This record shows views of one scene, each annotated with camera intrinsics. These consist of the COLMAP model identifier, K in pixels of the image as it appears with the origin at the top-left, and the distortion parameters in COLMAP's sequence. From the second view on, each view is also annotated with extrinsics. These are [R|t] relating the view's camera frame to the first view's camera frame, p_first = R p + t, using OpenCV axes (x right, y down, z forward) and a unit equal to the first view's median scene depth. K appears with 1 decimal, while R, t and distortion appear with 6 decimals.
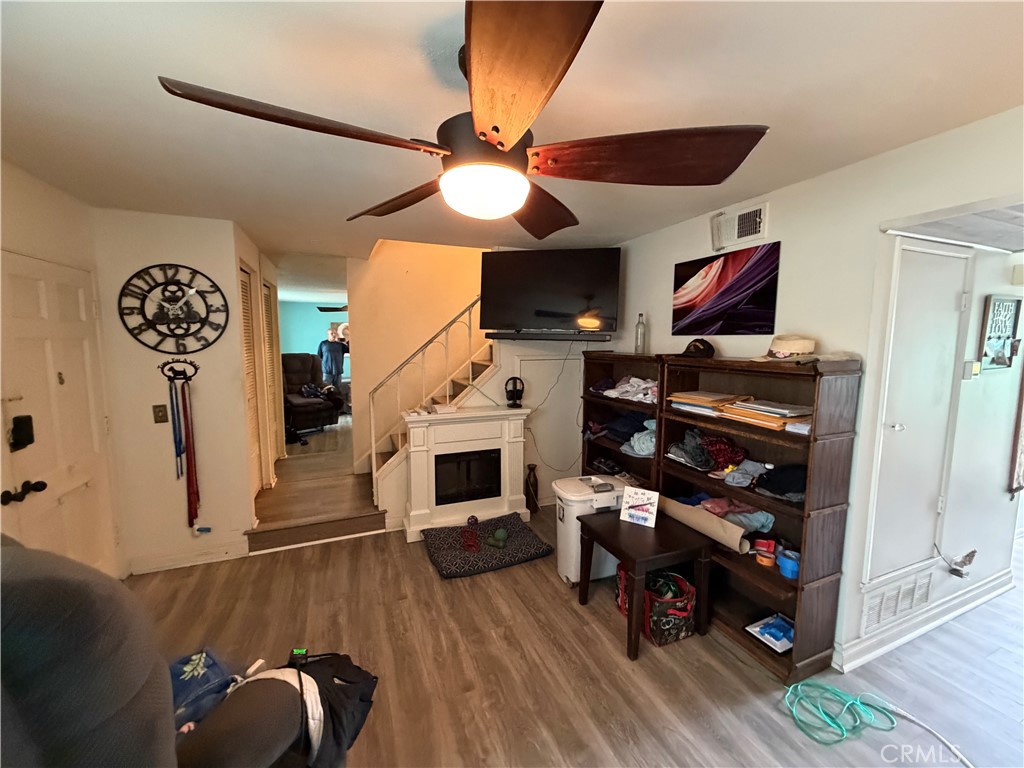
lens RADIAL K [[407.4, 0, 508.8], [0, 407.4, 384.6], [0, 0, 1]] dist [0.001766, -0.000420]
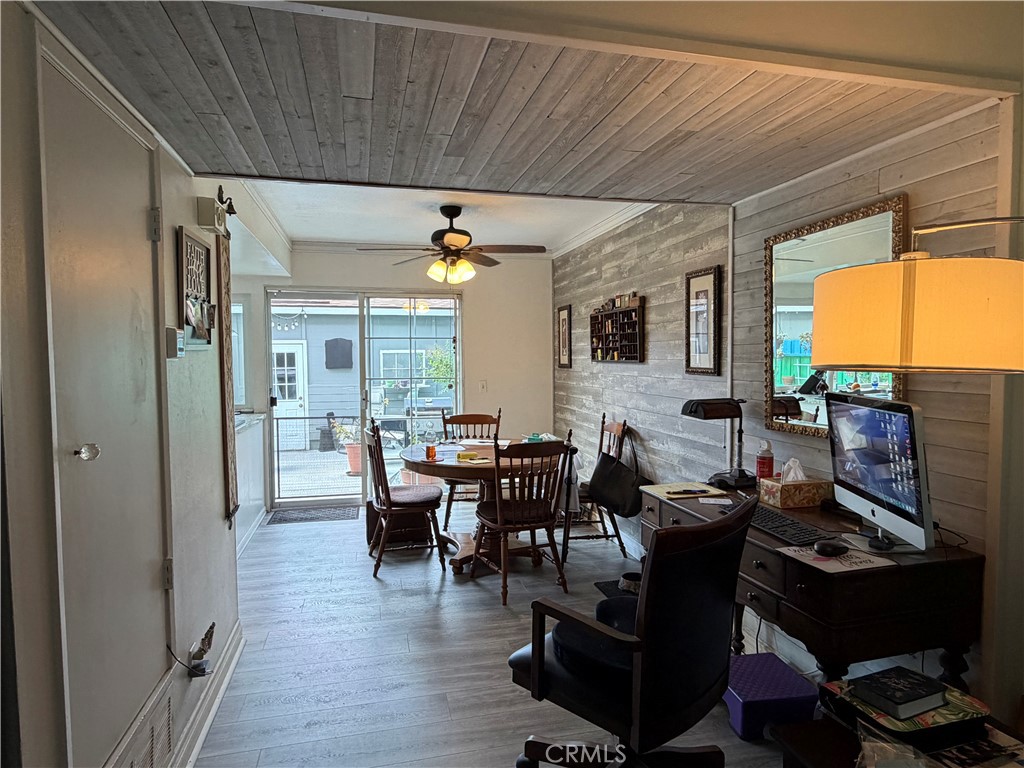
lens RADIAL K [[584.0, 0, 502.3], [0, 584.0, 380.2], [0, 0, 1]] dist [-0.008911, 0.001173]
pose [[0.163316, -0.046472, 0.985479, 0.275862], [0.112522, 0.993249, 0.028191, 0.041342], [-0.980136, 0.106284, 0.167443, 0.299635]]
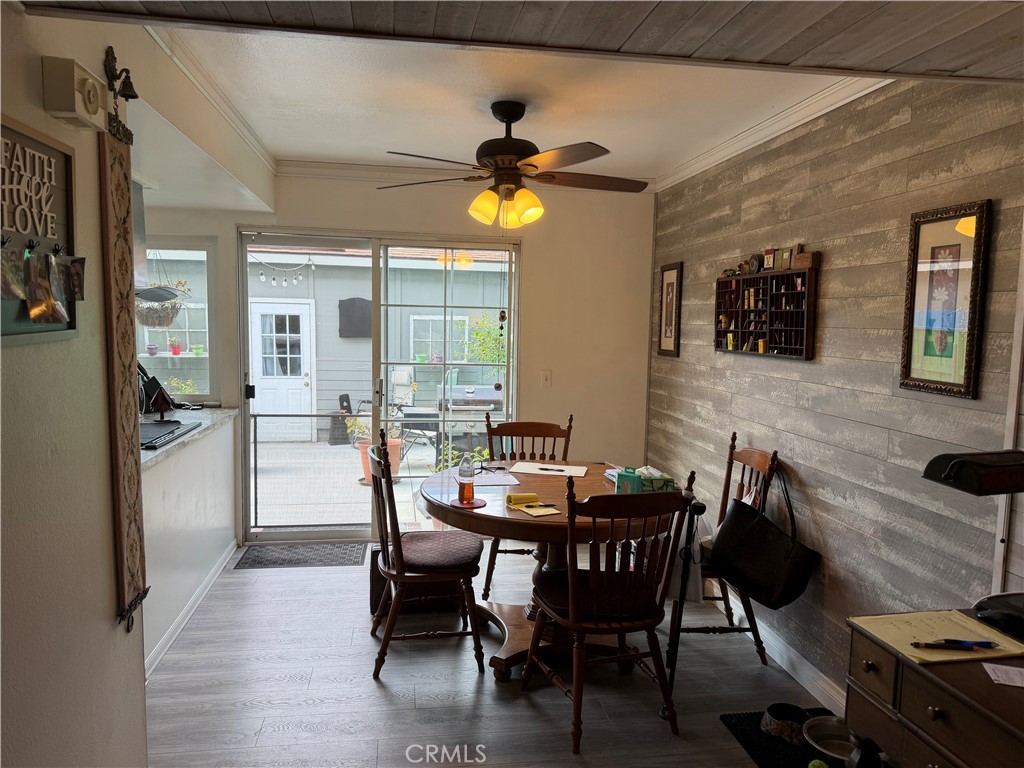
lens RADIAL K [[715.0, 0, 501.8], [0, 715.0, 387.3], [0, 0, 1]] dist [0.038269, -0.042156]
pose [[0.249616, -0.093418, 0.963828, 0.569827], [0.085358, 0.993584, 0.074196, -0.002282], [-0.964575, 0.063750, 0.255989, 0.370940]]
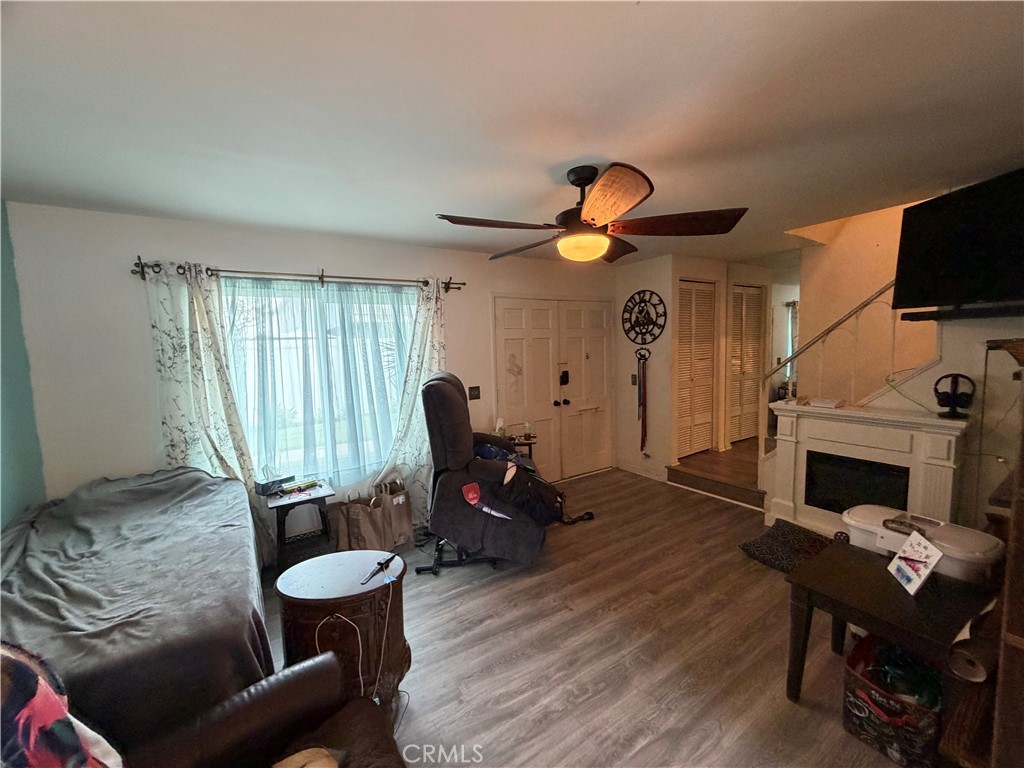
lens RADIAL K [[407.4, 0, 510.7], [0, 407.4, 385.5], [0, 0, 1]] dist [0.001766, -0.000420]
pose [[0.184438, 0.087663, -0.978927, 0.737024], [-0.072297, 0.994526, 0.075439, 0.004651], [0.980182, 0.056859, 0.189766, 0.177916]]
